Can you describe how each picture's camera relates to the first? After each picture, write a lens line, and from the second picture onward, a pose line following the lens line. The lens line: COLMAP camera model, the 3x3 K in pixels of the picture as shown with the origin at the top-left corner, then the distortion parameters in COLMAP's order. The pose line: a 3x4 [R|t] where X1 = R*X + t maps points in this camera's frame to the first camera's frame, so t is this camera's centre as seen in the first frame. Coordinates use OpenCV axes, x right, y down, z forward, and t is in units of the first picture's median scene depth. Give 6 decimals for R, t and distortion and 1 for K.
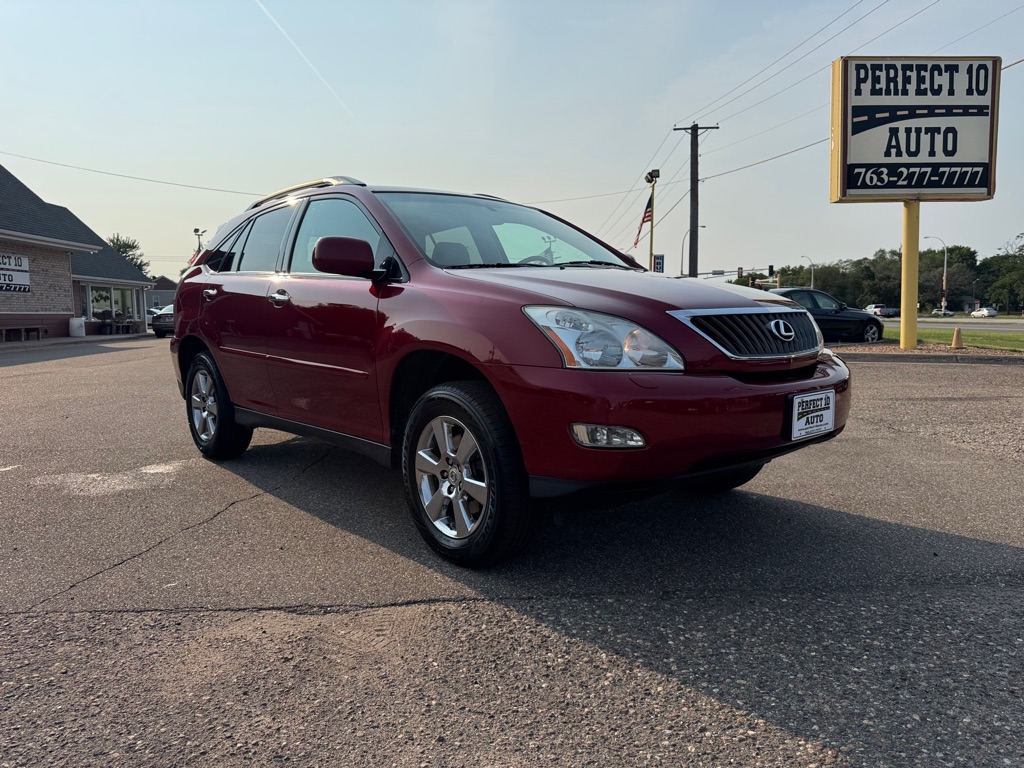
lens RADIAL K [[741.1, 0, 509.4], [0, 741.1, 388.3], [0, 0, 1]] dist [0.000743, -0.010897]
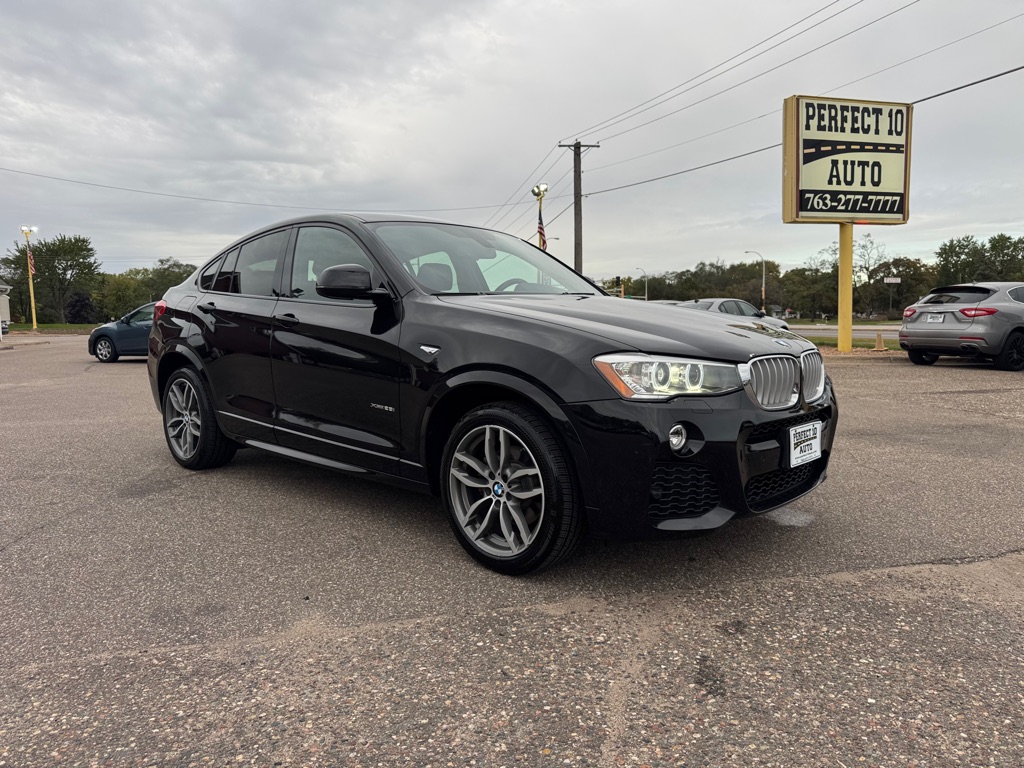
lens RADIAL K [[739.9, 0, 508.0], [0, 739.9, 387.4], [0, 0, 1]] dist [0.004425, -0.010832]
pose [[0.975599, -0.019576, 0.218686, -0.235018], [0.021860, 0.999729, -0.008031, 0.000290], [-0.218469, 0.012616, 0.975762, -0.008691]]
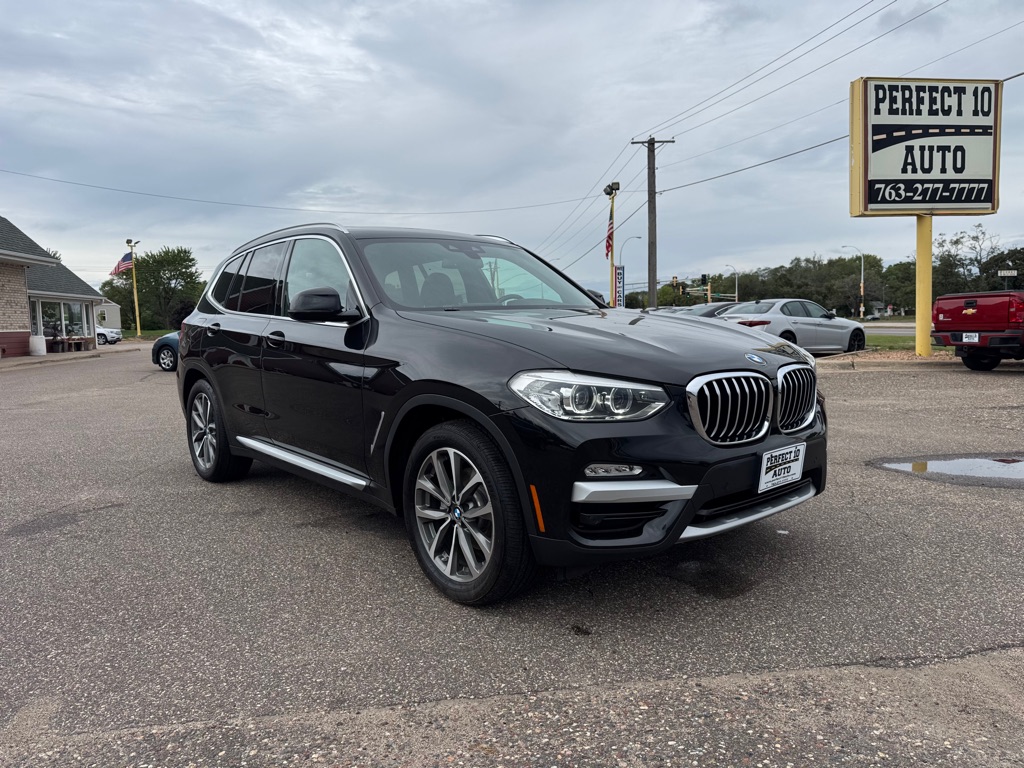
lens RADIAL K [[738.3, 0, 508.2], [0, 738.3, 387.1], [0, 0, 1]] dist [0.000772, -0.007235]
pose [[0.994826, -0.021343, 0.099323, -0.157752], [0.022664, 0.999669, -0.012191, -0.010025], [-0.099029, 0.014379, 0.994981, 0.020138]]
